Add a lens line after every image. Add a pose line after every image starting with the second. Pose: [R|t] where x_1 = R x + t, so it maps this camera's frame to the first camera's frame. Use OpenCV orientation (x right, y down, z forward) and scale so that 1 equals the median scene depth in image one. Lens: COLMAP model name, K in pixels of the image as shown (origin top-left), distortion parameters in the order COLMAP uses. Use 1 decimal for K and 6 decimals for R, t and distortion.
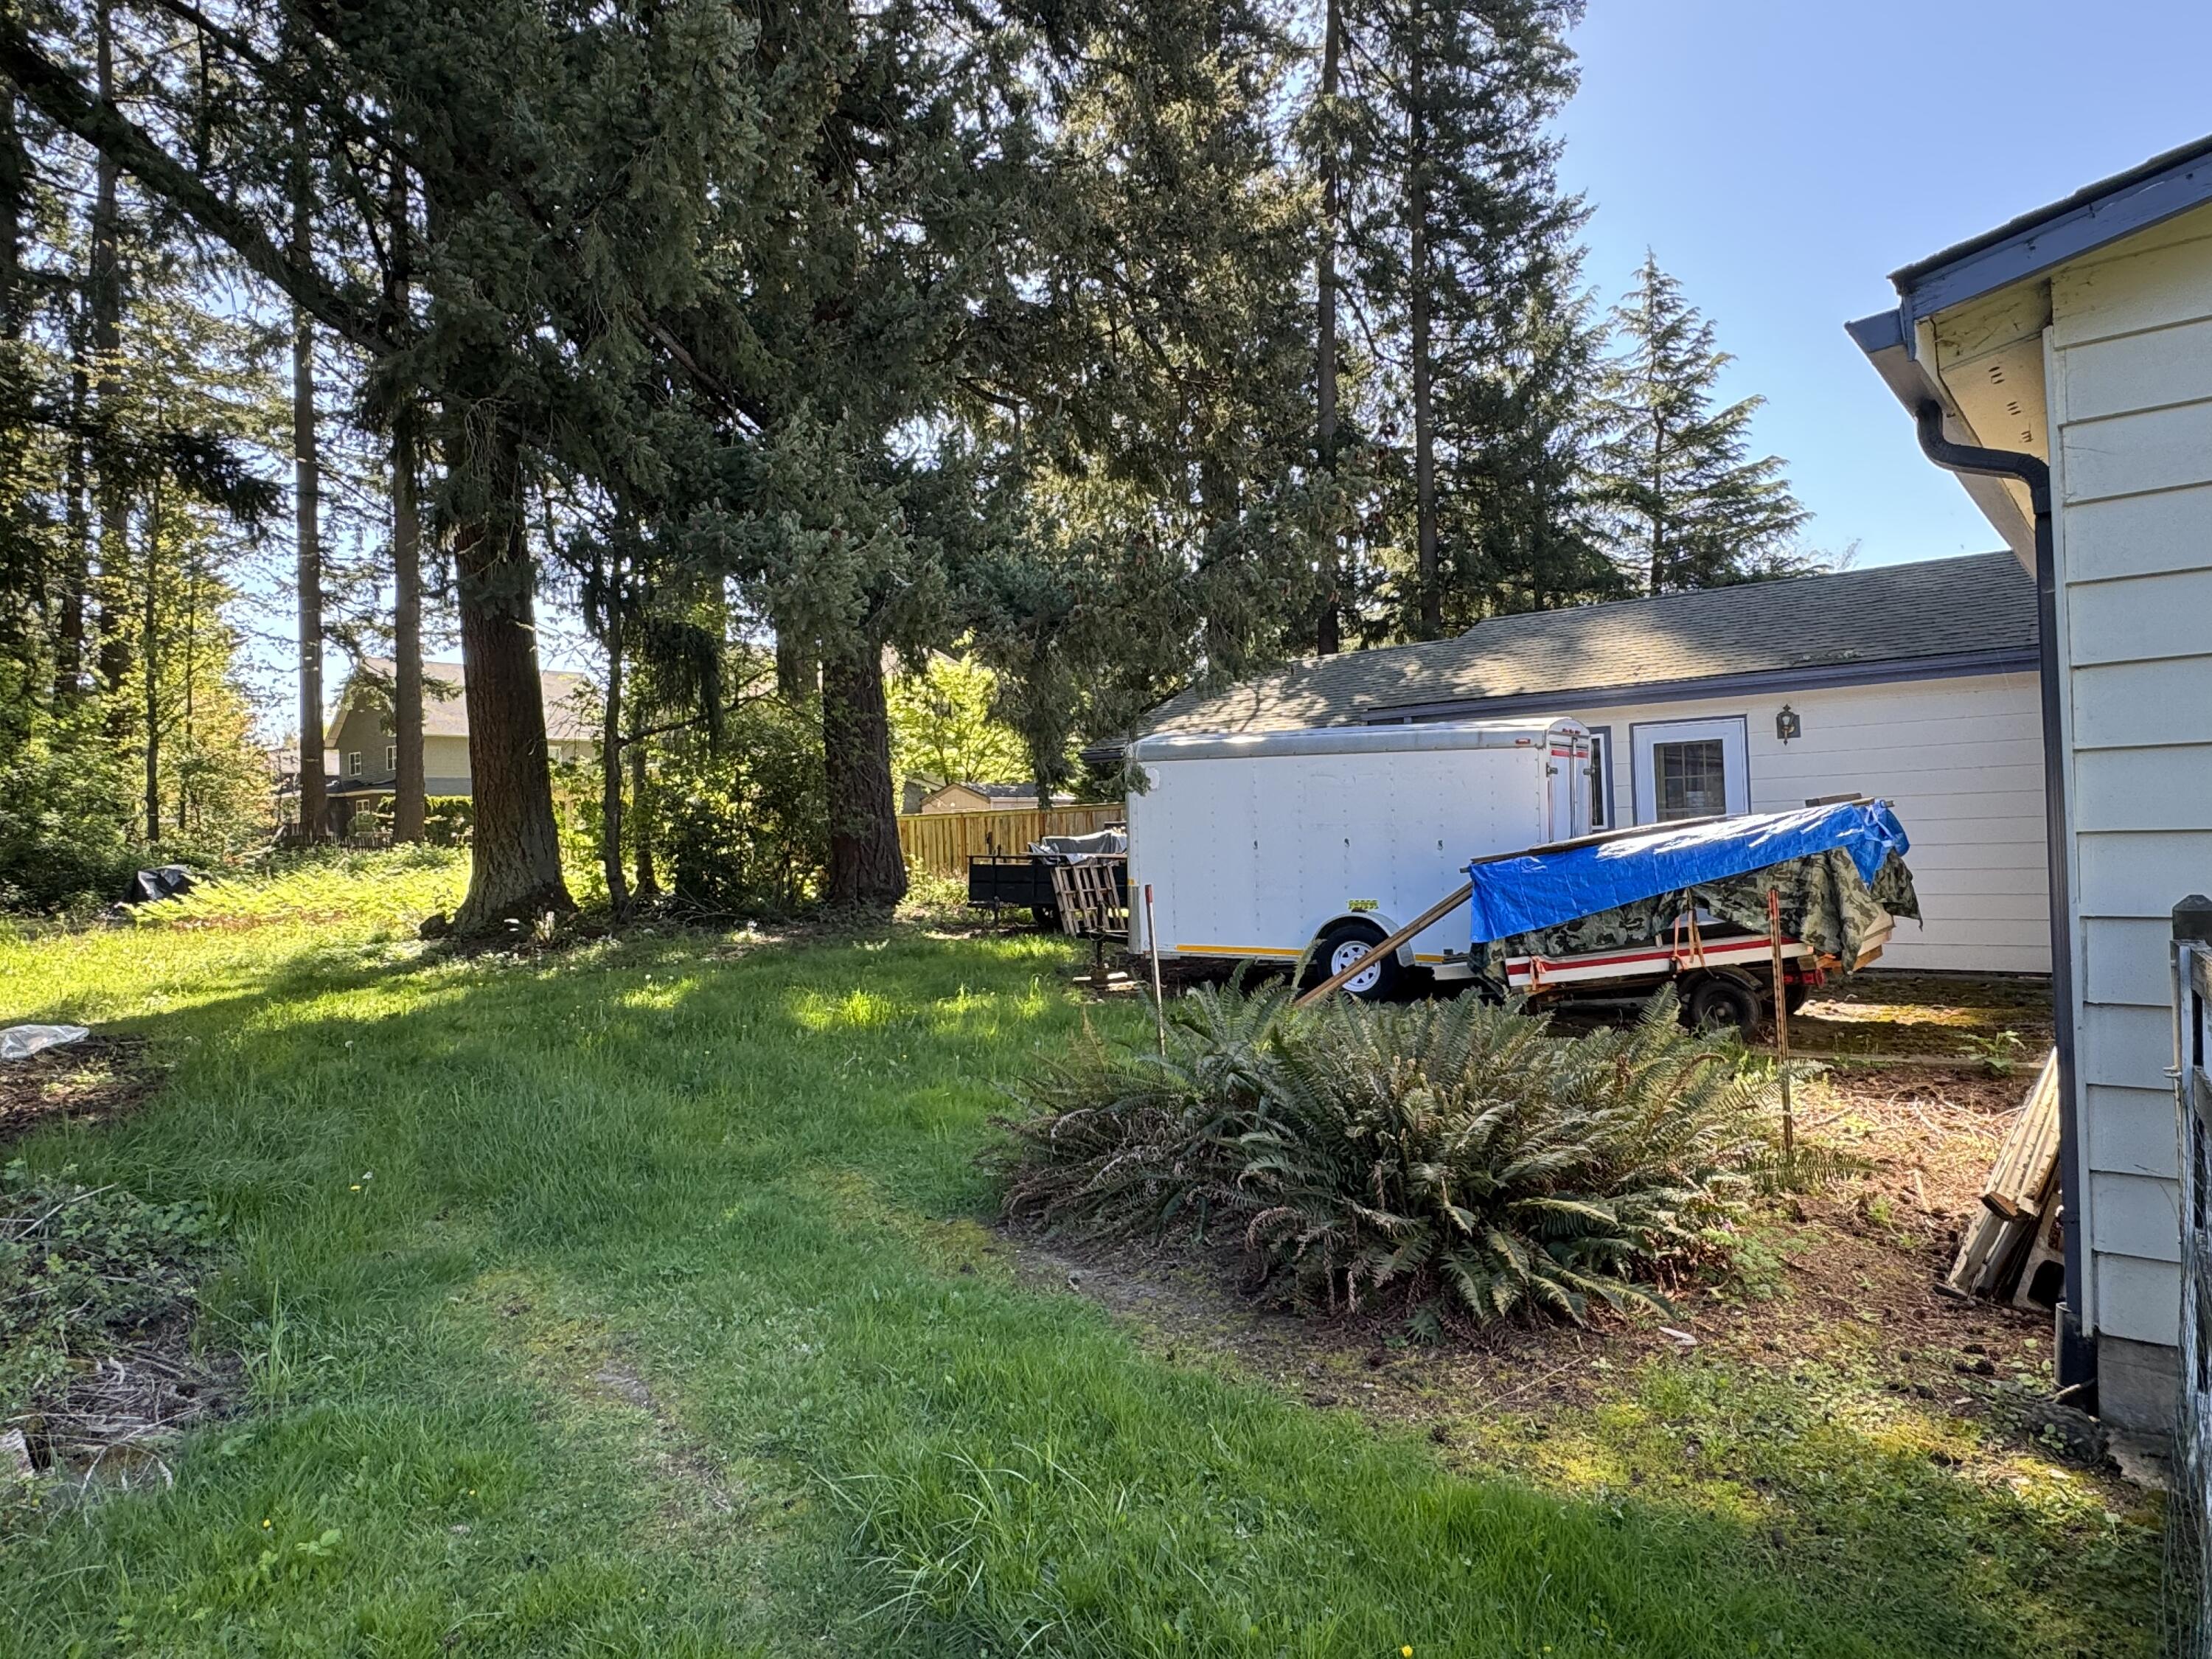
lens RADIAL K [[1339.3, 0, 1096.6], [0, 1339.3, 811.9], [0, 0, 1]] dist [-0.004410, 0.004601]
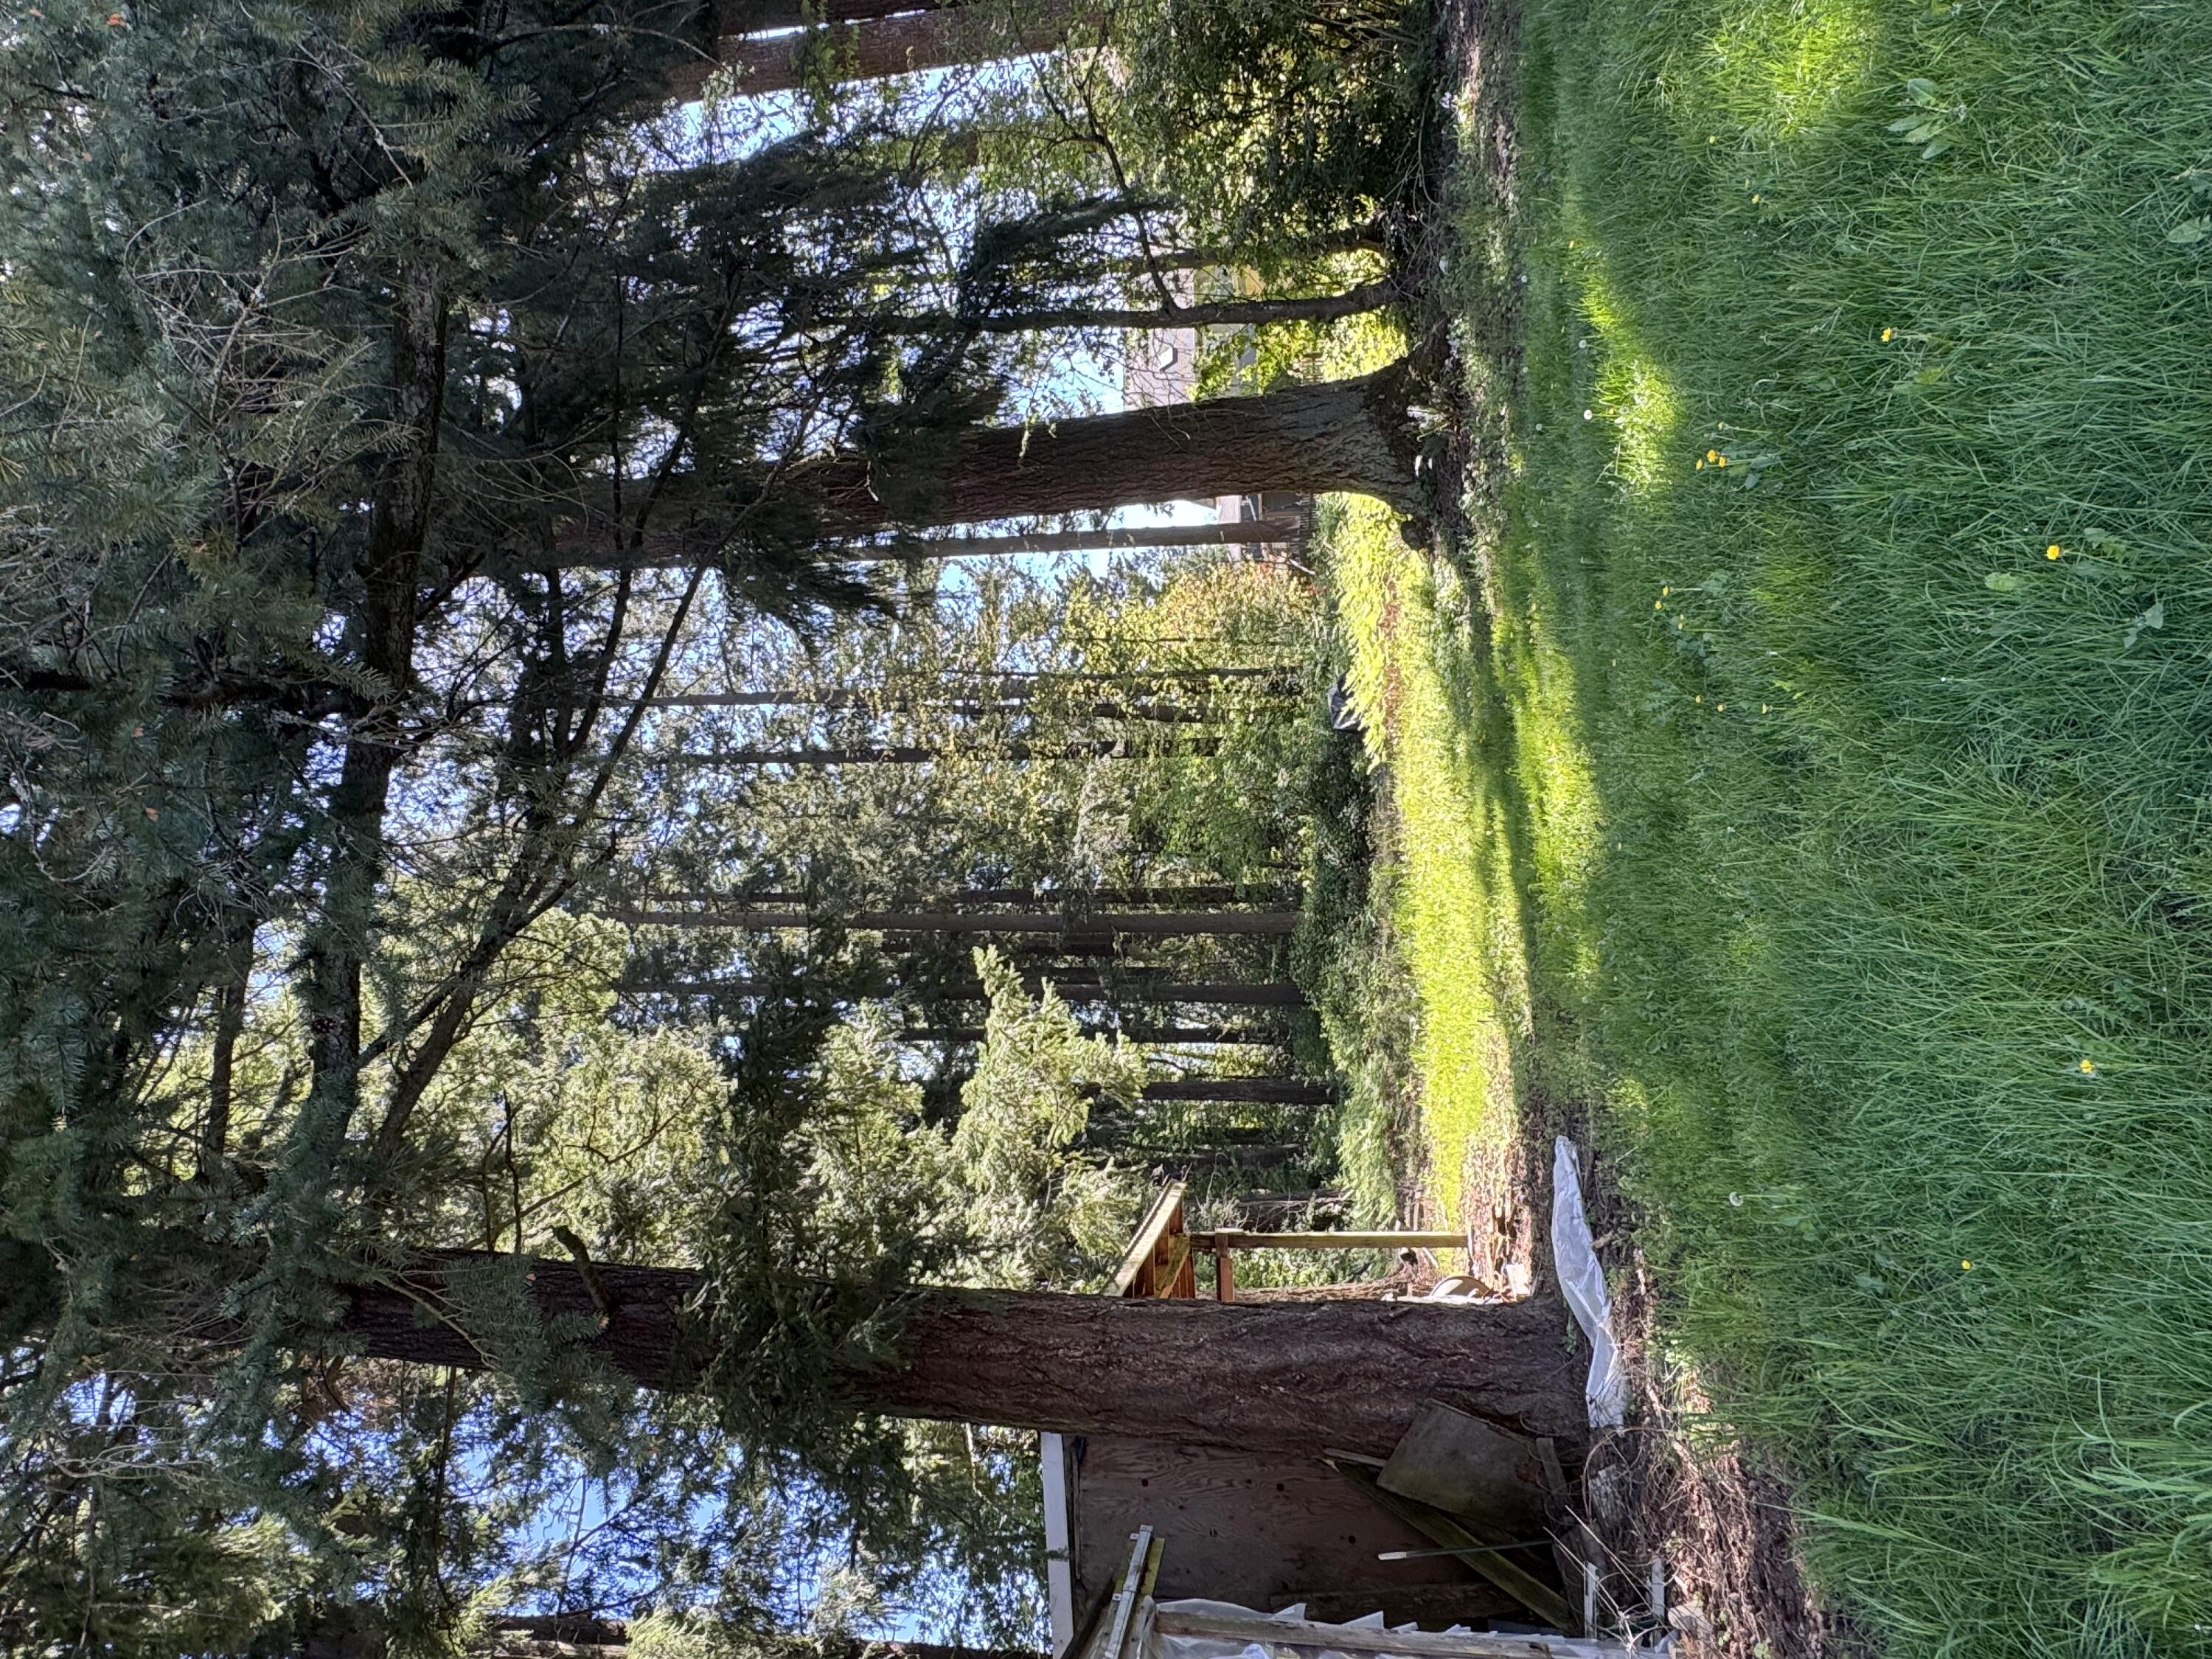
lens RADIAL K [[1339.3, 0, 1103.4], [0, 1339.3, 825.0], [0, 0, 1]] dist [-0.004410, 0.004601]
pose [[-0.100791, -0.706757, -0.700239, -0.045286], [0.991227, -0.010853, -0.131721, 0.005449], [0.085495, -0.707373, 0.701651, 0.307856]]
